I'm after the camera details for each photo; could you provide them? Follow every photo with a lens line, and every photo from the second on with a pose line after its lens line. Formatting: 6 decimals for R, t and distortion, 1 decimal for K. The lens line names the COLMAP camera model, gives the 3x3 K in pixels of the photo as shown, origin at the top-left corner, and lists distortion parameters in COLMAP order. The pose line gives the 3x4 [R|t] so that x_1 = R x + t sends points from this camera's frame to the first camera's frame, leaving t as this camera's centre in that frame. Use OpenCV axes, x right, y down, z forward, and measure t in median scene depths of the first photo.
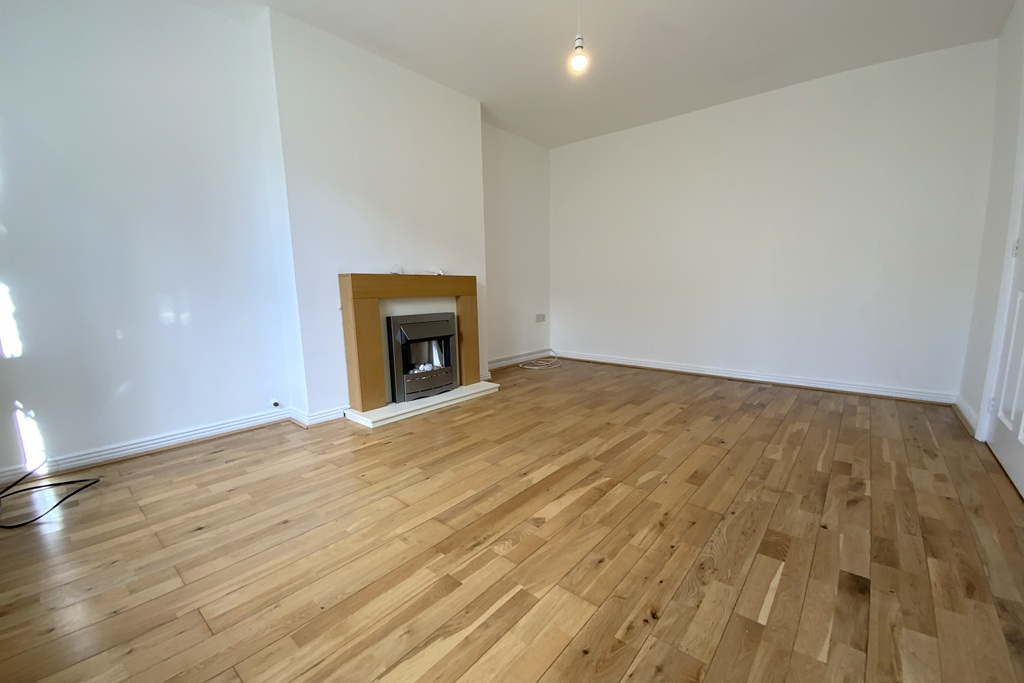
lens RADIAL K [[417.8, 0, 512.0], [0, 417.8, 341.5], [0, 0, 1]] dist [0.014614, -0.018088]
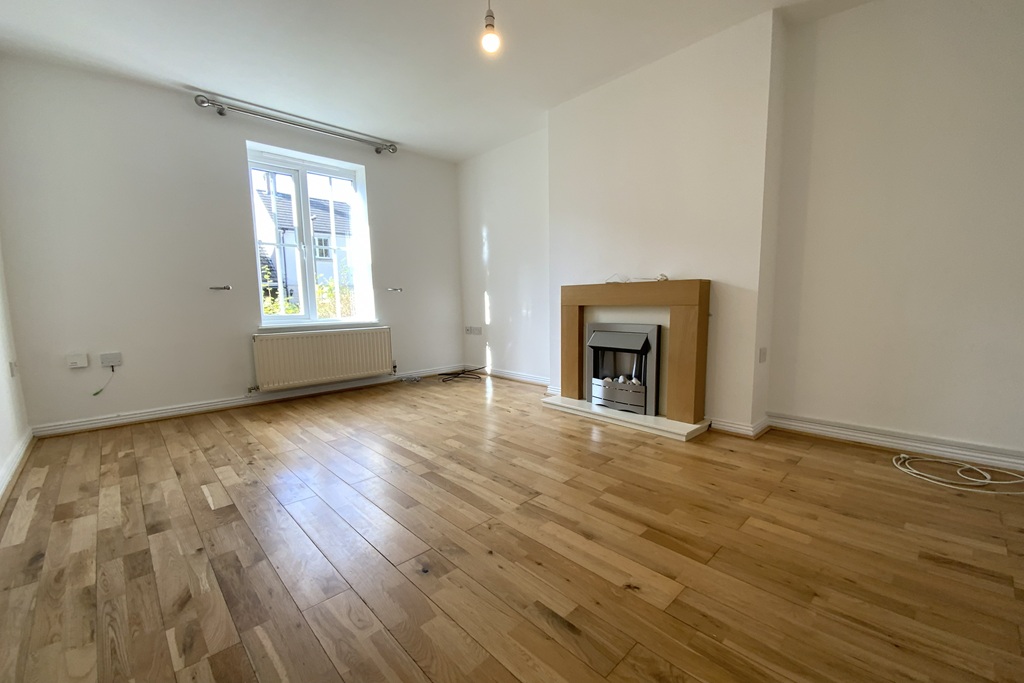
lens RADIAL K [[414.8, 0, 517.1], [0, 414.8, 355.2], [0, 0, 1]] dist [0.029112, -0.024854]
pose [[-0.098446, 0.148375, -0.984019, 1.245017], [-0.119789, 0.979865, 0.159733, -0.194345], [0.987906, 0.133600, -0.078690, 1.387697]]
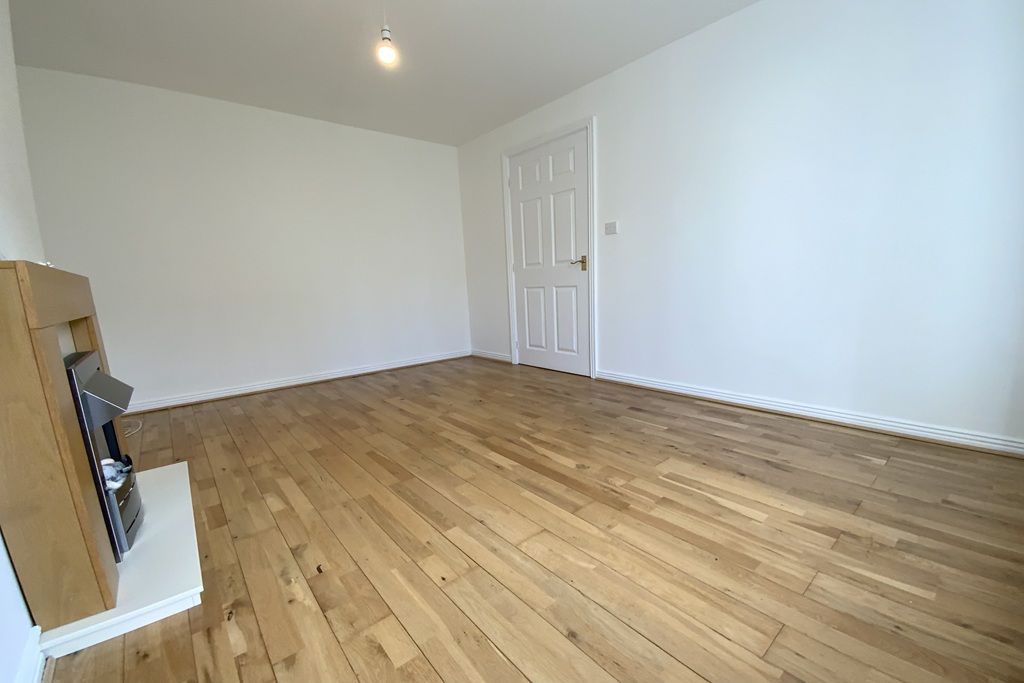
lens RADIAL K [[417.8, 0, 512.0], [0, 417.8, 341.5], [0, 0, 1]] dist [0.014614, -0.018088]
pose [[0.167454, -0.133895, 0.976745, -0.957467], [0.171199, 0.979632, 0.104940, -0.090814], [-0.970902, 0.149645, 0.186966, 0.755535]]
